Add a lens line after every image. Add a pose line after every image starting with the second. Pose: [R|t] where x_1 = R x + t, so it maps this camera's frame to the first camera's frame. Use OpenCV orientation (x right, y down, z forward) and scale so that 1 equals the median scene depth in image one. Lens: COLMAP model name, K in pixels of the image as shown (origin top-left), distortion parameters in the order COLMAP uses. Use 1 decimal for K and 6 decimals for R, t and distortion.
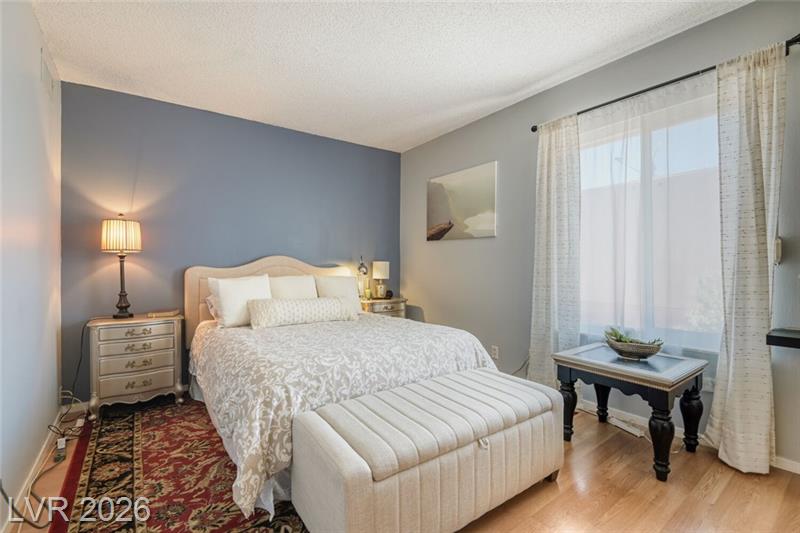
lens RADIAL K [[359.8, 0, 400.0], [0, 359.8, 266.5], [0, 0, 1]] dist [0.024227, -0.021606]
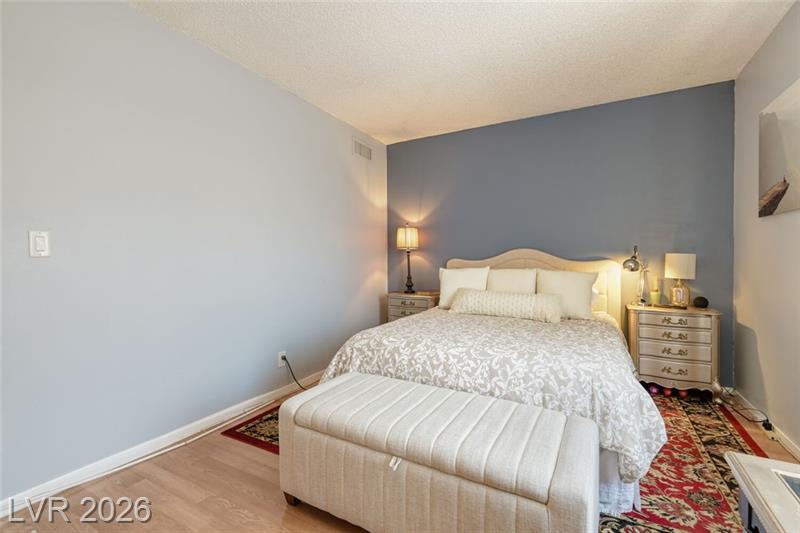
lens RADIAL K [[359.8, 0, 400.0], [0, 359.8, 266.5], [0, 0, 1]] dist [0.024227, -0.021606]
pose [[0.410105, 0.025957, -0.911669, 0.565735], [-0.006582, 0.999653, 0.025502, -0.005178], [0.912015, -0.004458, 0.410133, 0.360177]]
